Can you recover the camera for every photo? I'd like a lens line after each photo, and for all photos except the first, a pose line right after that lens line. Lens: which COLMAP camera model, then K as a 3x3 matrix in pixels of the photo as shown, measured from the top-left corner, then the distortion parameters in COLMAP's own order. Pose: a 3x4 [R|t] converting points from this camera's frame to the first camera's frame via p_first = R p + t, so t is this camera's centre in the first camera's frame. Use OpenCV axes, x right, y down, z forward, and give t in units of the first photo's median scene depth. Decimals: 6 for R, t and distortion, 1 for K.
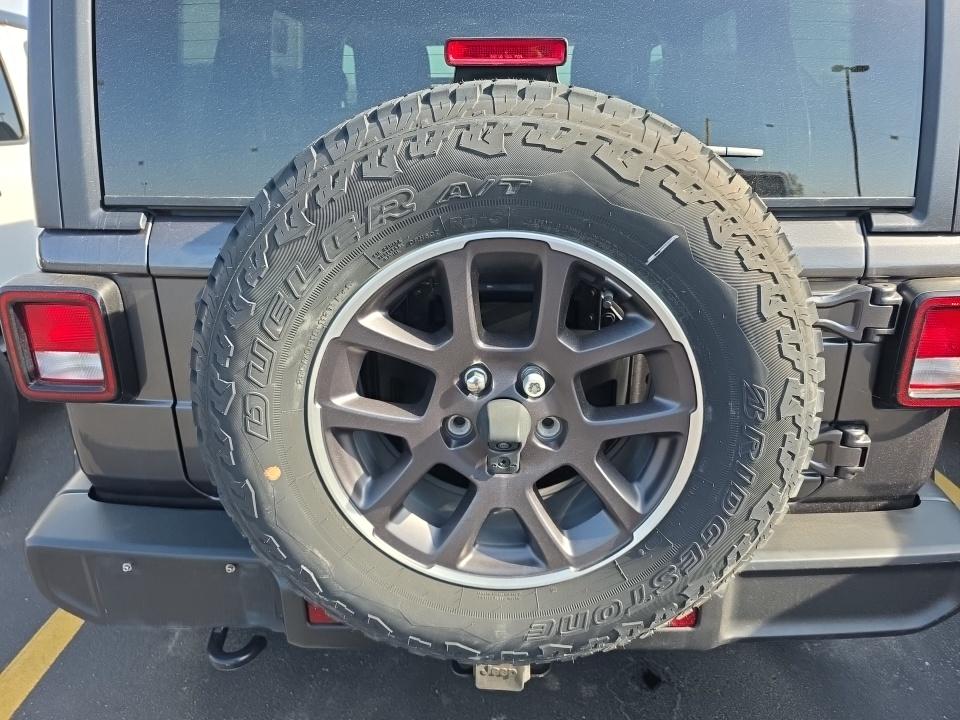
lens RADIAL K [[651.3, 0, 480.0], [0, 651.3, 360.0], [0, 0, 1]] dist [0.006583, -0.000265]
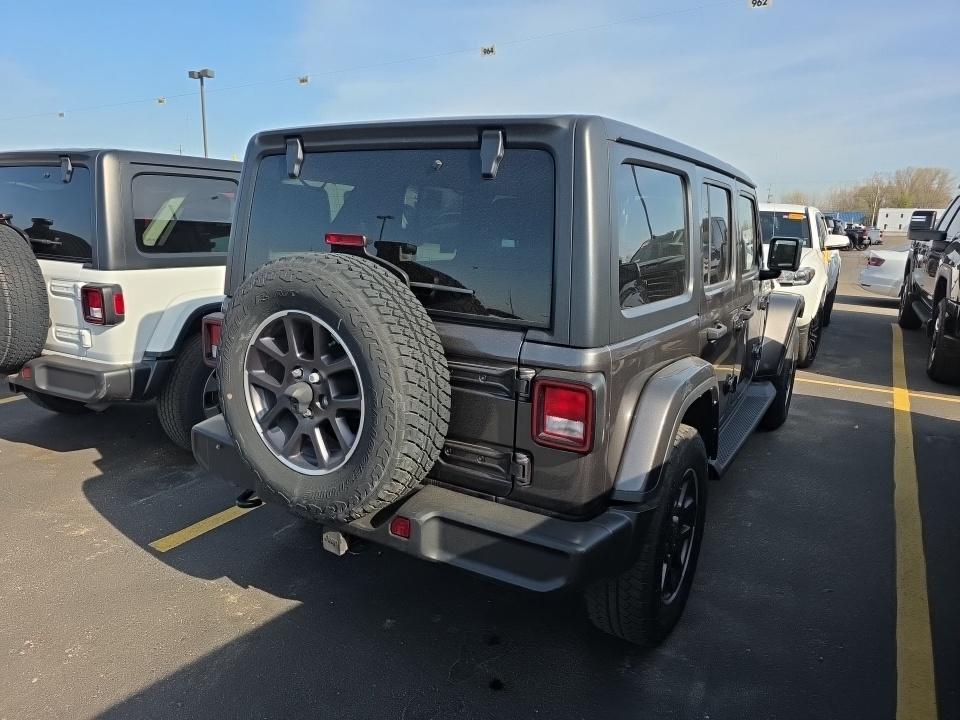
lens RADIAL K [[636.0, 0, 480.0], [0, 636.0, 360.0], [0, 0, 1]] dist [0.072229, -0.059631]
pose [[0.858522, 0.140033, -0.493286, 1.618457], [-0.214985, 0.971655, -0.098330, 0.070605], [0.465534, 0.190468, 0.864292, -0.673508]]
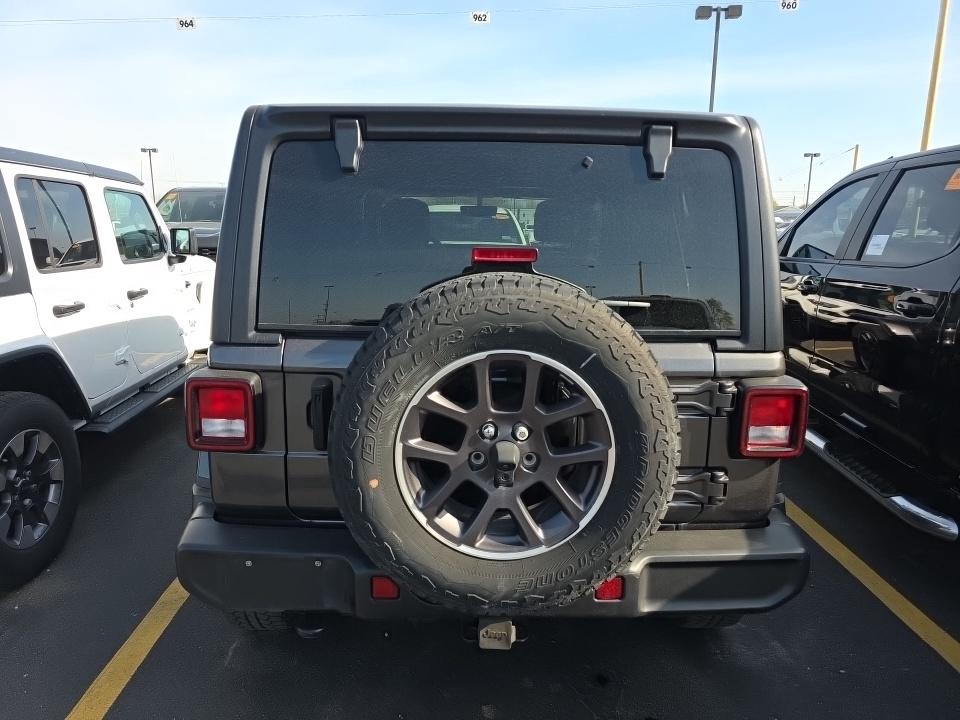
lens RADIAL K [[646.6, 0, 459.2], [0, 646.6, 356.9], [0, 0, 1]] dist [-0.000024, -0.000622]
pose [[0.999597, 0.011058, 0.026136, -0.129740], [-0.006769, 0.987282, -0.158837, 0.107211], [-0.027560, 0.158596, 0.986959, -0.743305]]
